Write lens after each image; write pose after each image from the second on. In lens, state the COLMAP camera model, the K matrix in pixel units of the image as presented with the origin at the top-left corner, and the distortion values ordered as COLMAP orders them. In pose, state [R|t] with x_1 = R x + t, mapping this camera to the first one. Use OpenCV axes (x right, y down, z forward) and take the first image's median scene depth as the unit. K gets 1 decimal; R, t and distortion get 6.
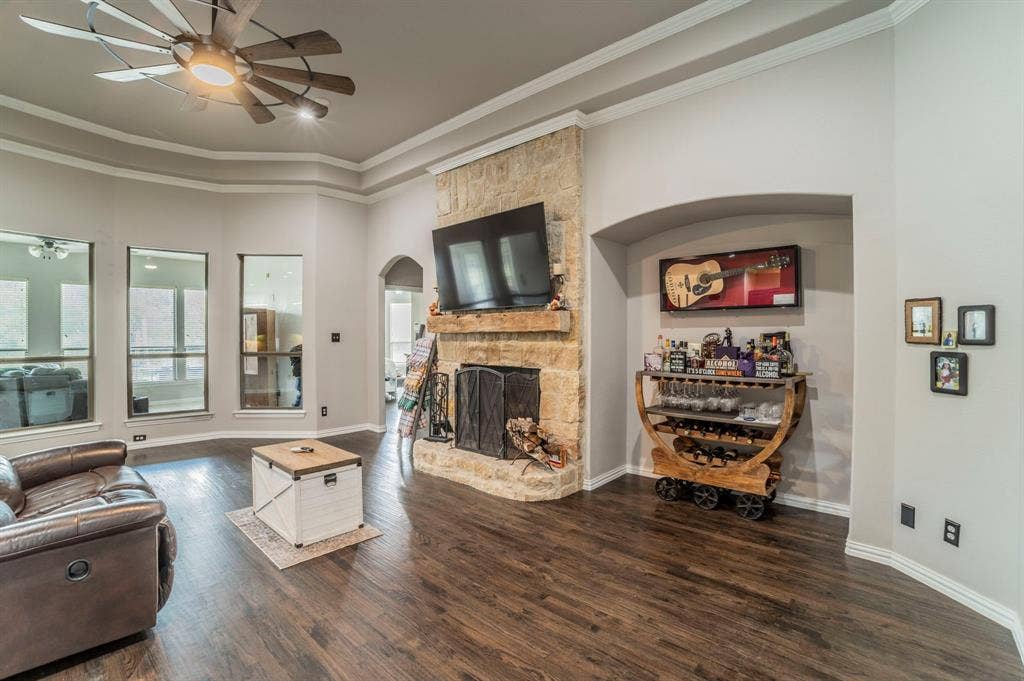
lens RADIAL K [[463.7, 0, 509.7], [0, 463.7, 335.8], [0, 0, 1]] dist [-0.026255, -0.000116]
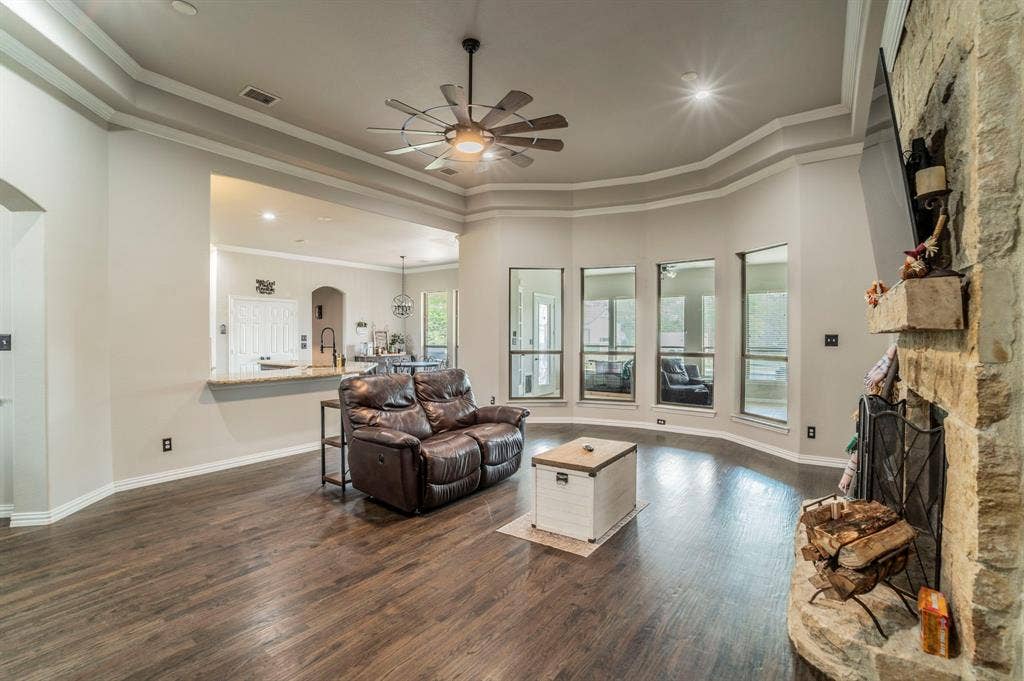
lens RADIAL K [[463.7, 0, 509.8], [0, 463.7, 345.6], [0, 0, 1]] dist [-0.026255, -0.000116]
pose [[0.182024, 0.019536, -0.983100, 0.335736], [-0.004409, 0.999809, 0.019051, 0.000456], [0.983284, 0.000866, 0.182075, 0.401567]]
